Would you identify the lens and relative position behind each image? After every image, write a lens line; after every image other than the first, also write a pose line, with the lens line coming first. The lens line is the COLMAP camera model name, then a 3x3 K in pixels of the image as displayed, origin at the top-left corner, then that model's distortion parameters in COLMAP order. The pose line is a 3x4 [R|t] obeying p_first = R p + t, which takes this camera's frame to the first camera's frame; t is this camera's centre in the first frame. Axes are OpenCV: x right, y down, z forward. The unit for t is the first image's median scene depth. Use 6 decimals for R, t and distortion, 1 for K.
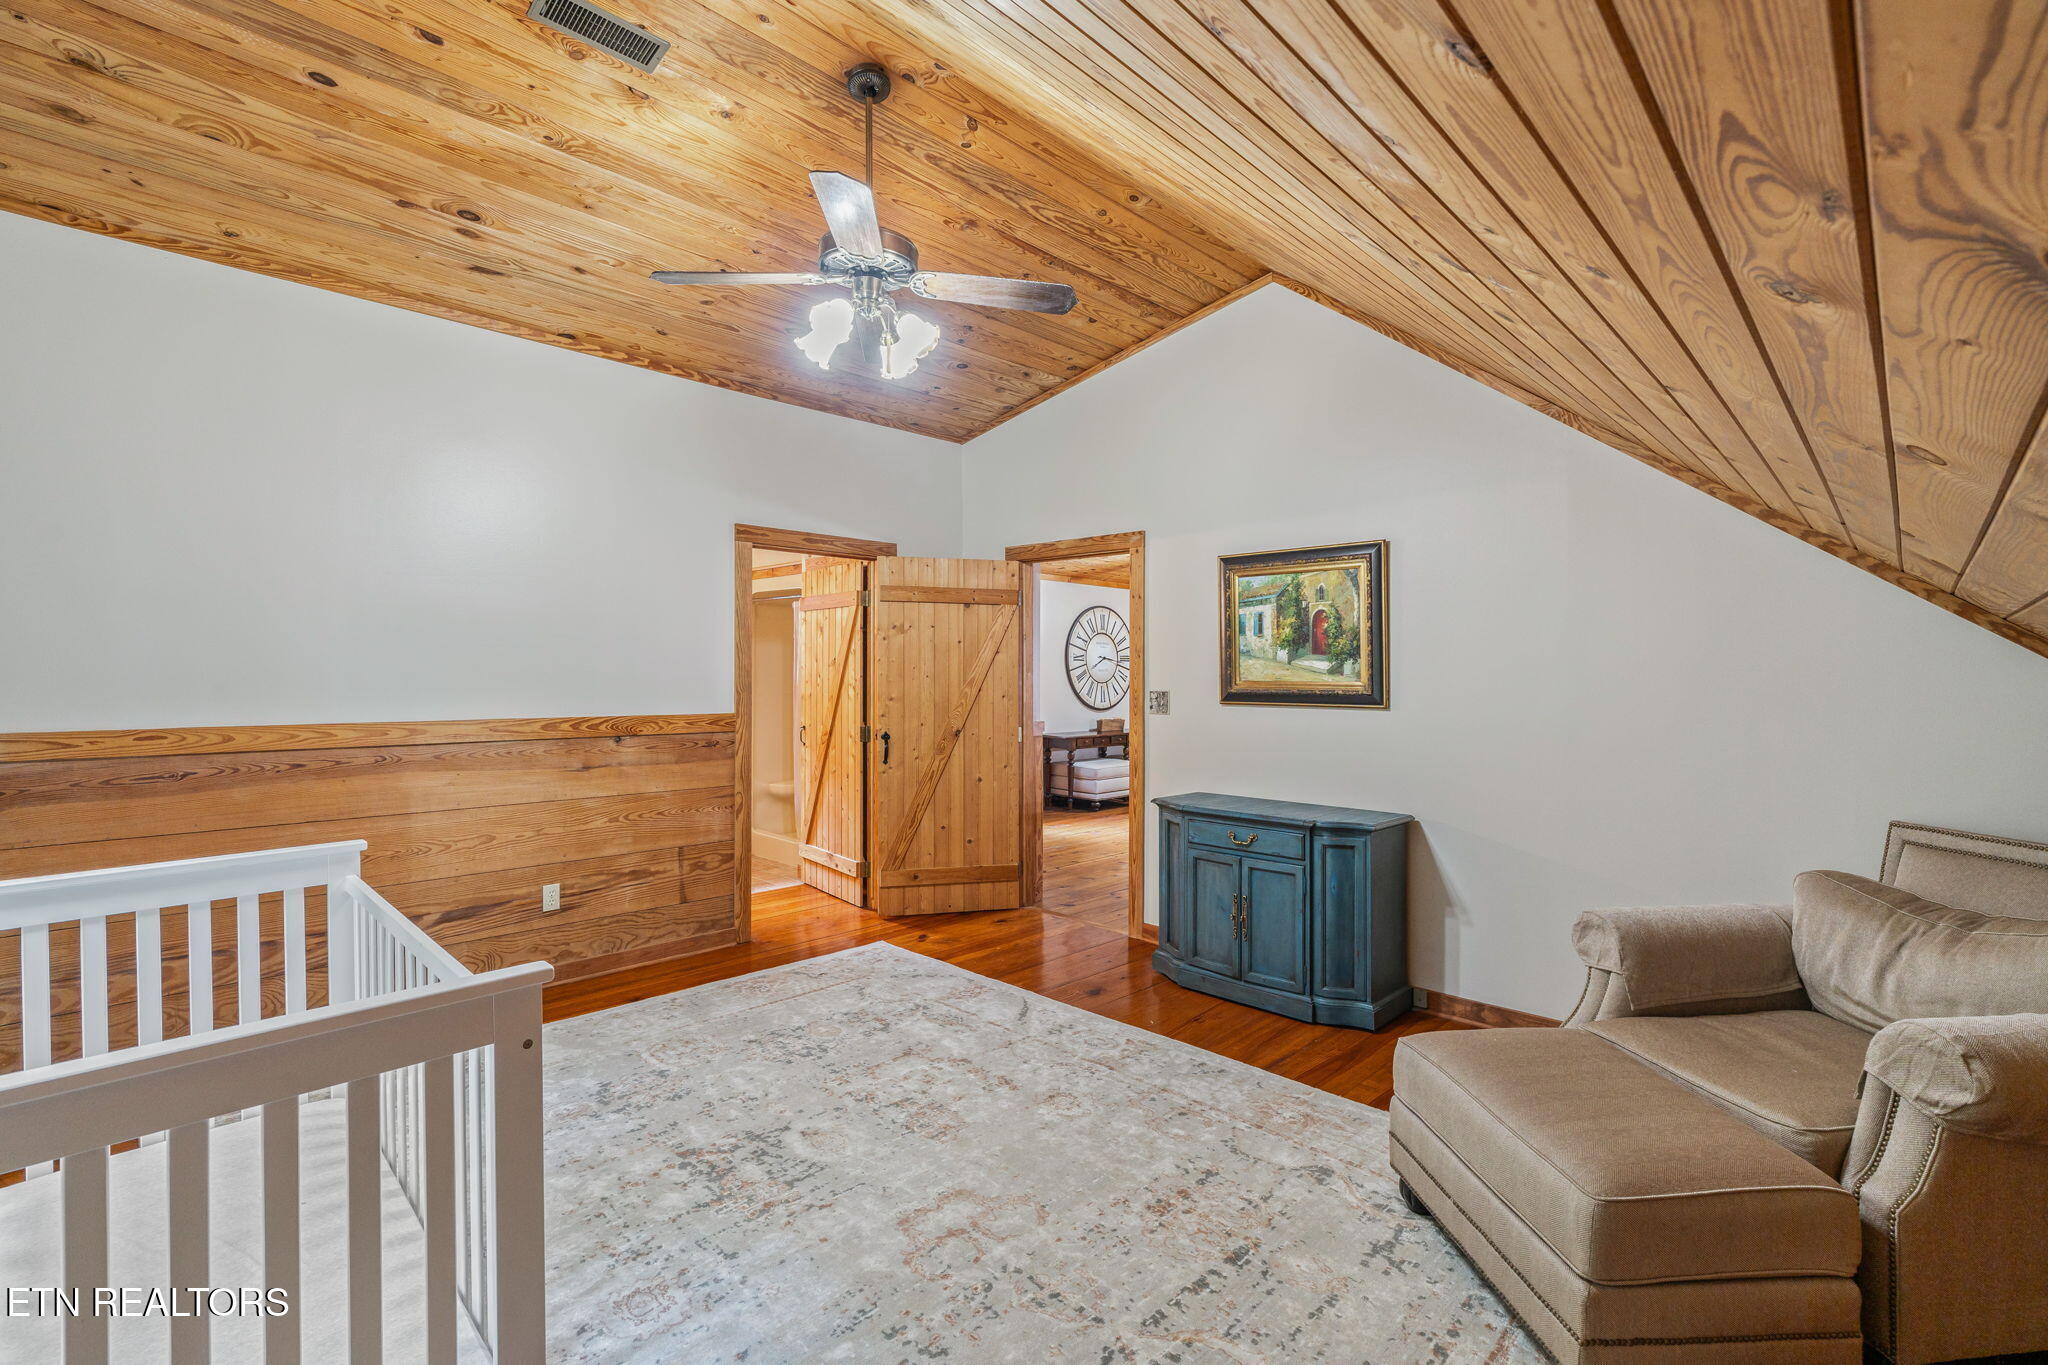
lens RADIAL K [[927.6, 0, 1030.4], [0, 927.6, 690.2], [0, 0, 1]] dist [-0.000621, 0.000149]
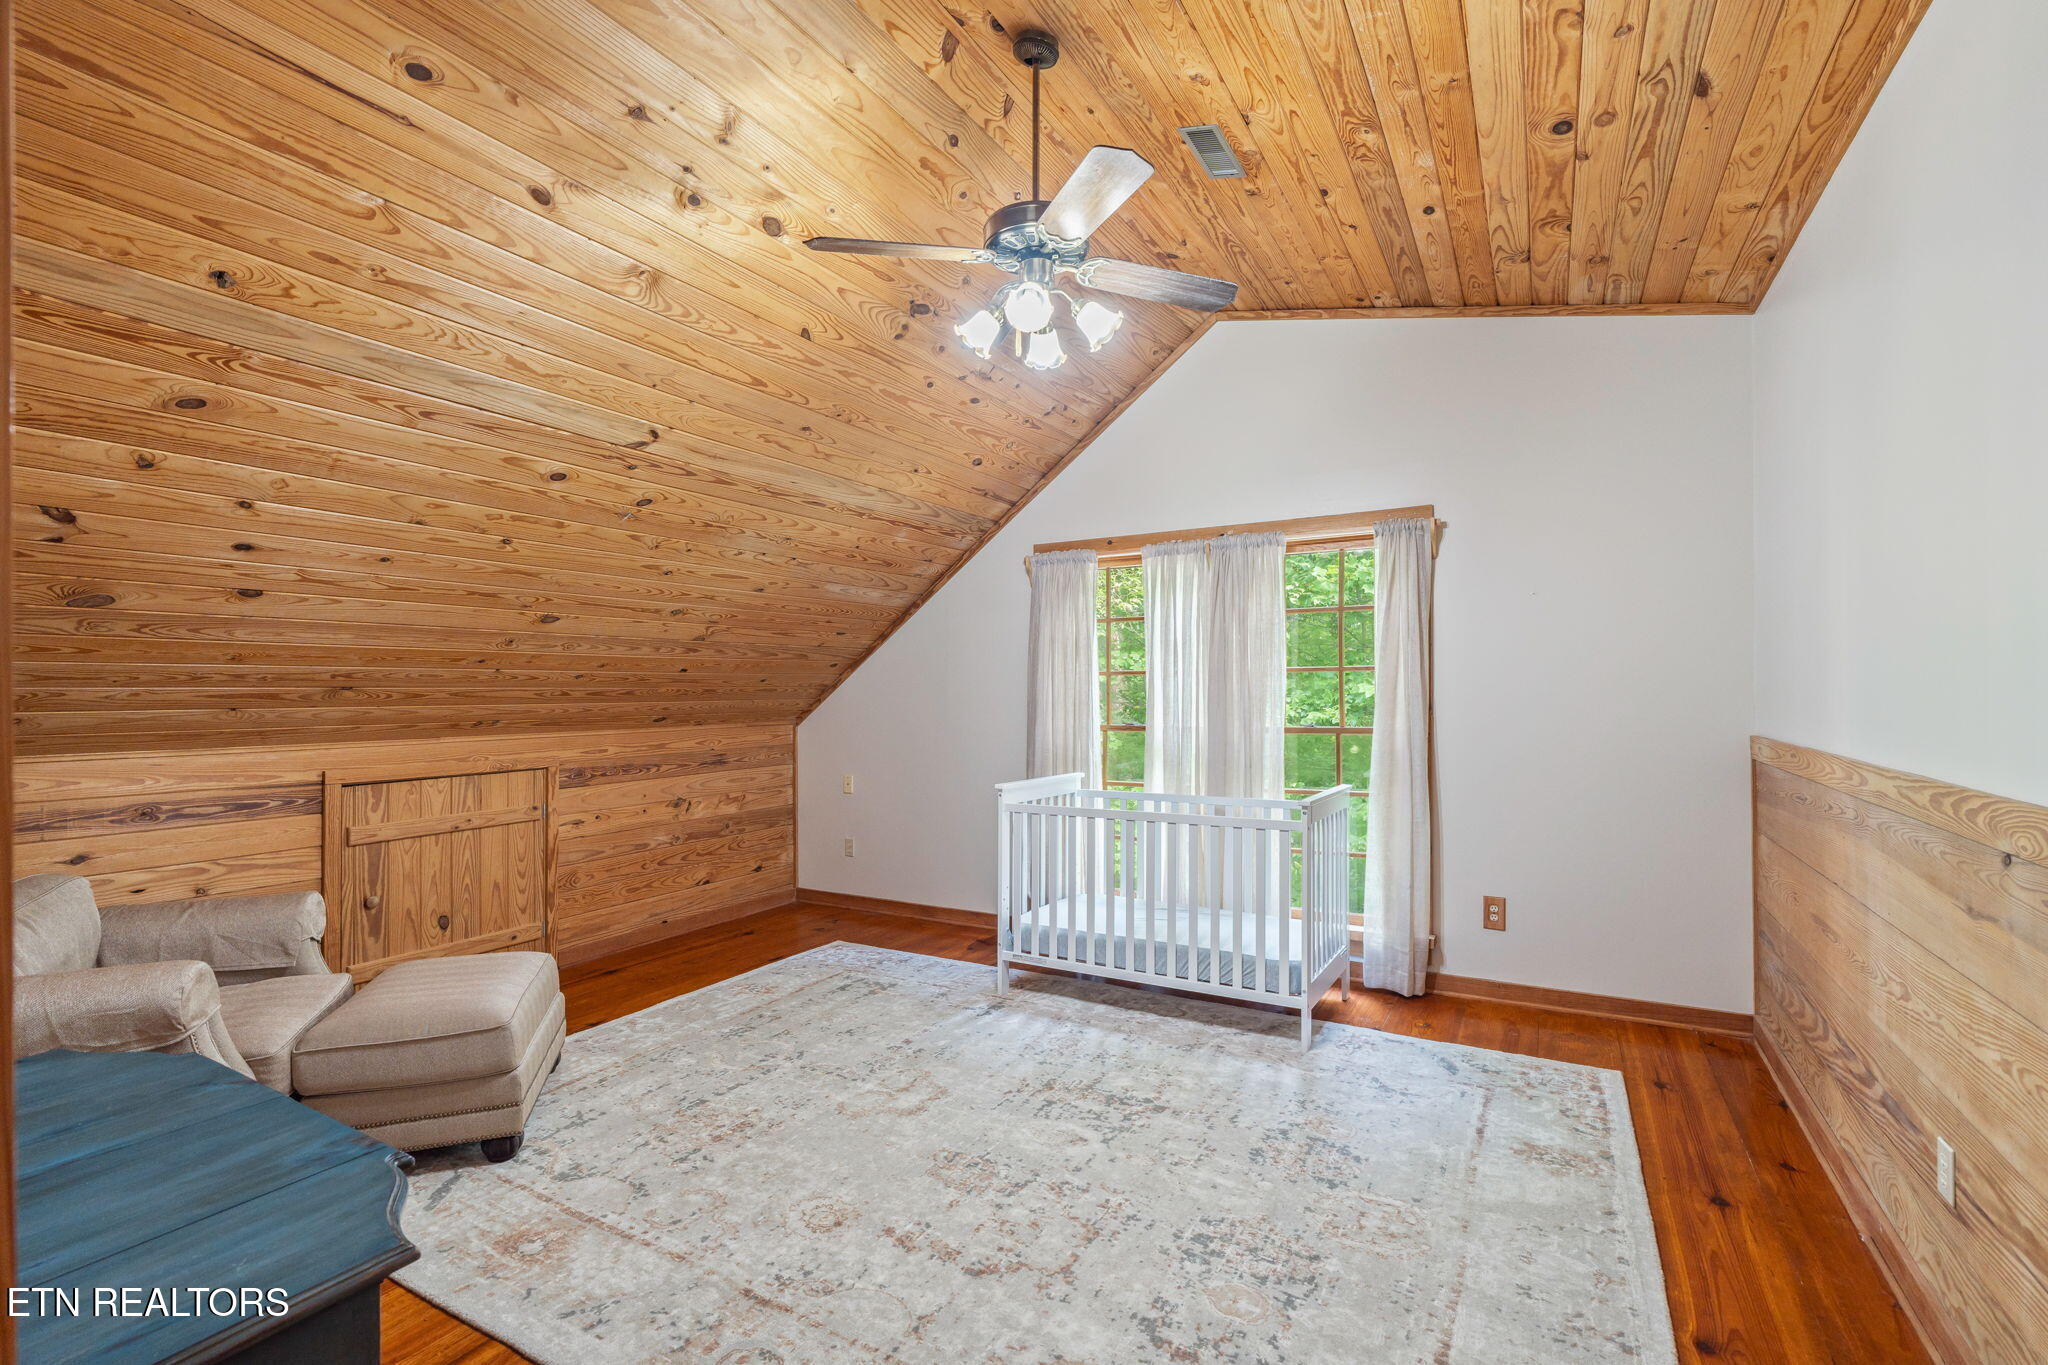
lens RADIAL K [[882.2, 0, 1024.0], [0, 882.2, 682.5], [0, 0, 1]] dist [-0.000671, -0.000042]
pose [[-0.967246, -0.001471, -0.253836, 0.070649], [-0.004809, 0.999910, 0.012531, -0.041095], [0.253794, 0.013341, -0.967166, 2.015550]]
